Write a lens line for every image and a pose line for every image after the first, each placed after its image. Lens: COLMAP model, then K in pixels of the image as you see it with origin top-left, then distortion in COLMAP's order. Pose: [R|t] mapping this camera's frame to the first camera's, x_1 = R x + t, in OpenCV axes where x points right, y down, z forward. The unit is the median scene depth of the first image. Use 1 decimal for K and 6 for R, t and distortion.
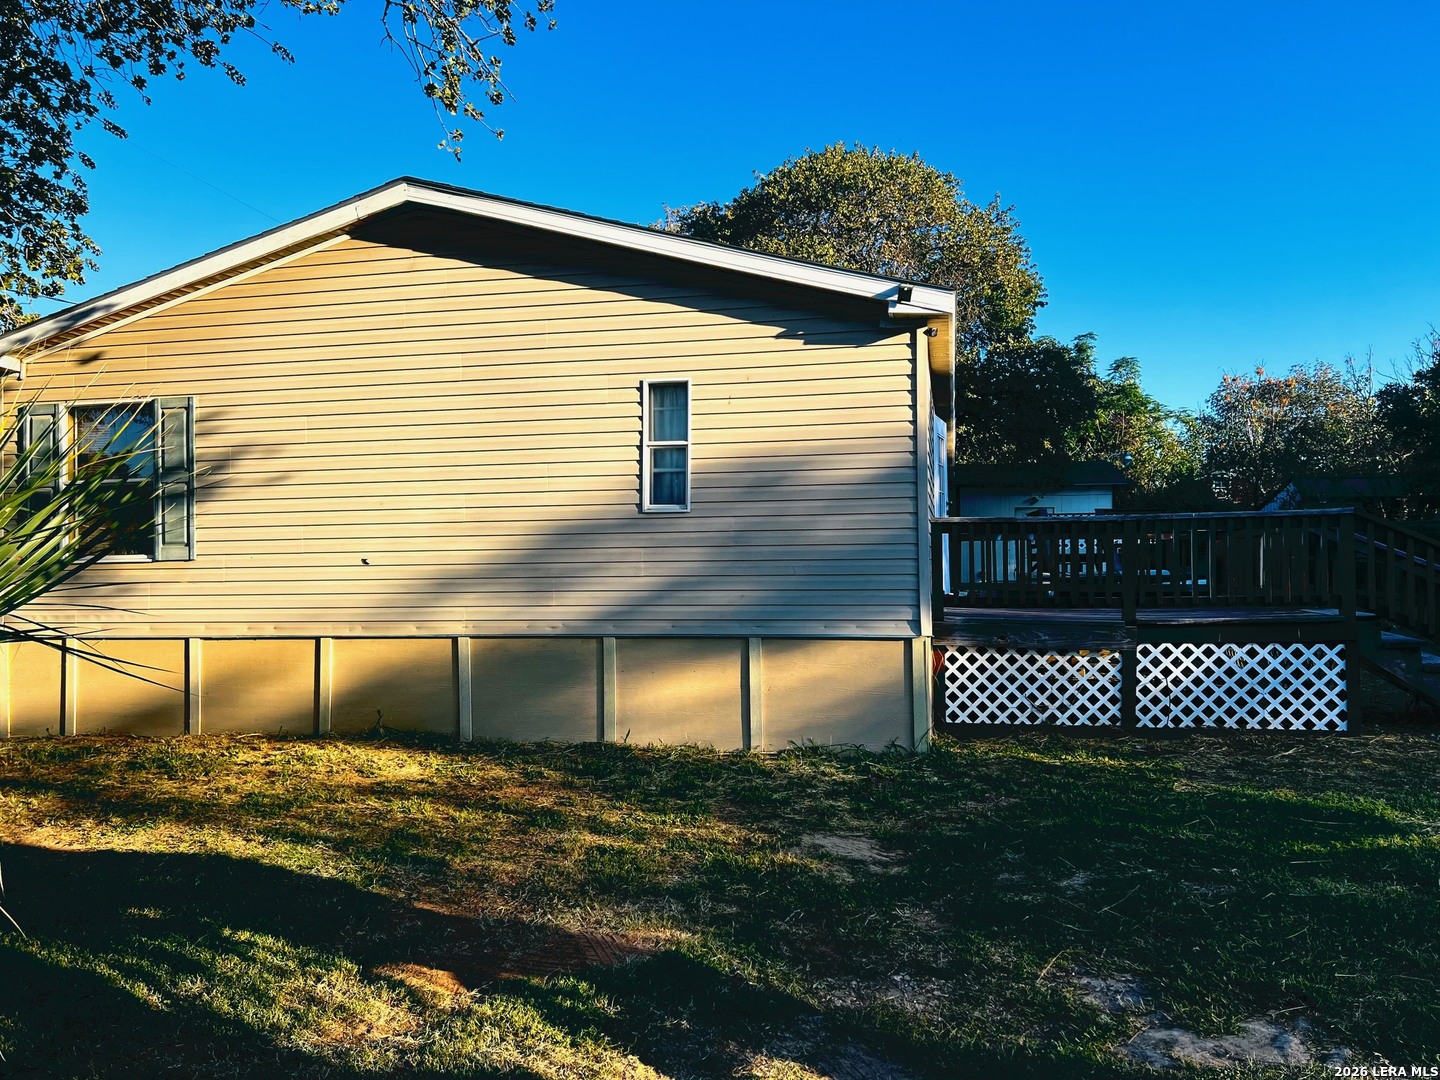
lens RADIAL K [[1078.5, 0, 717.6], [0, 1078.5, 541.0], [0, 0, 1]] dist [0.066785, -0.062984]
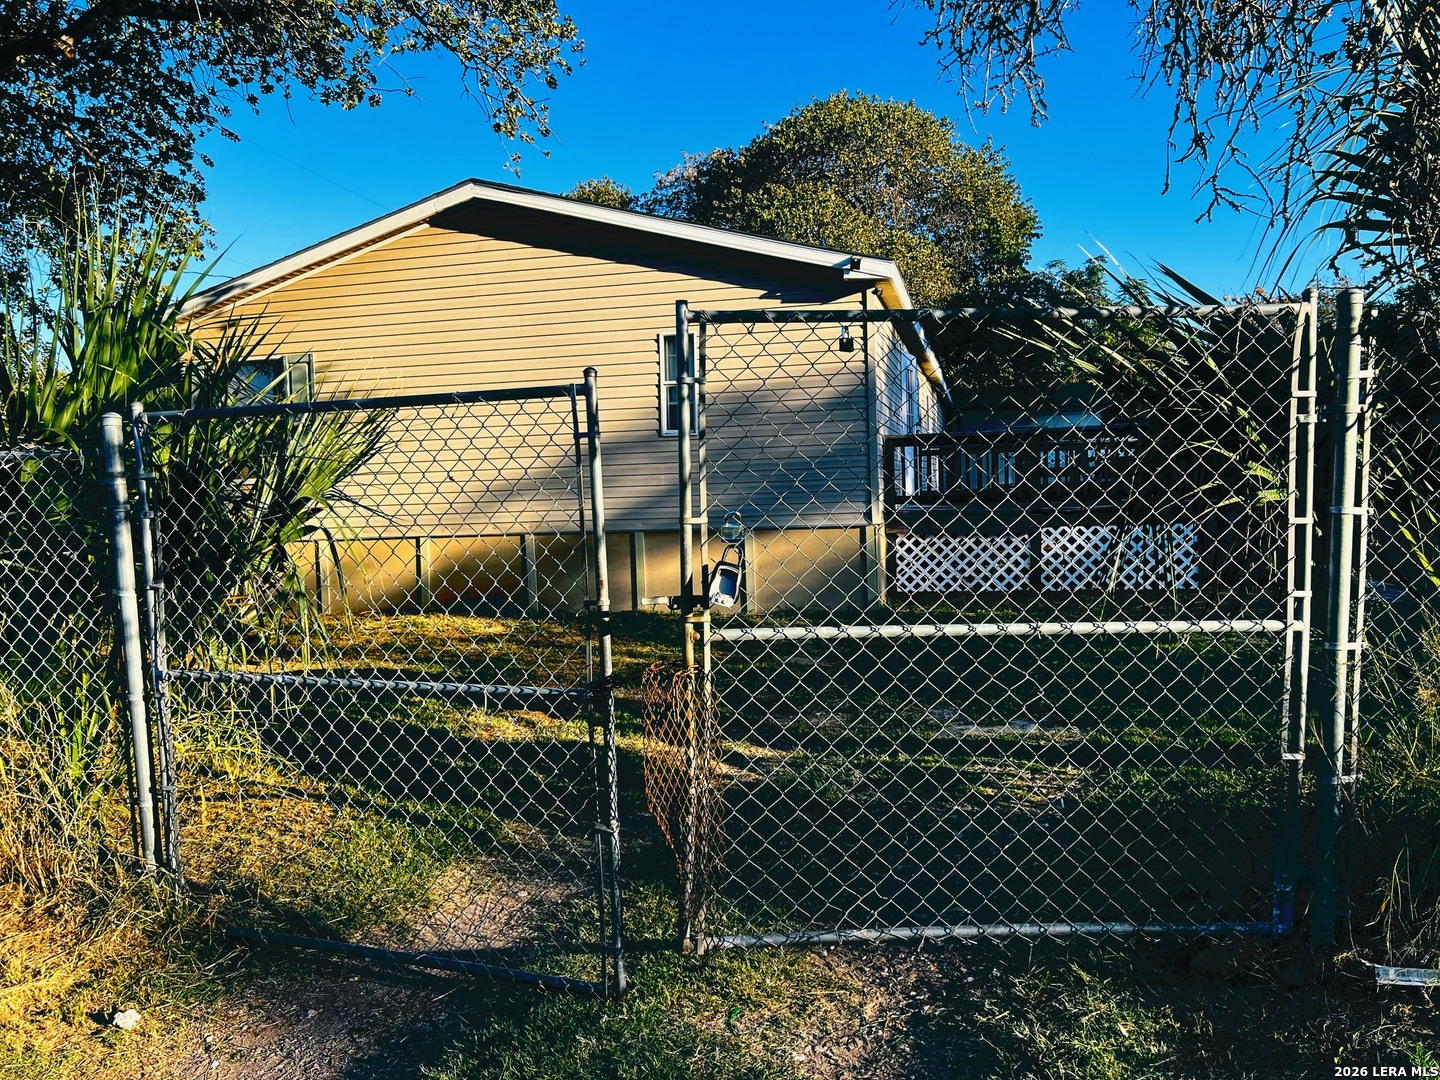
lens RADIAL K [[1078.5, 0, 716.1], [0, 1078.5, 537.9], [0, 0, 1]] dist [0.066785, -0.062984]
pose [[0.999300, -0.020252, -0.031468, 0.033602], [0.022166, 0.997848, 0.061716, 0.016858], [0.030150, -0.062371, 0.997598, -0.295794]]
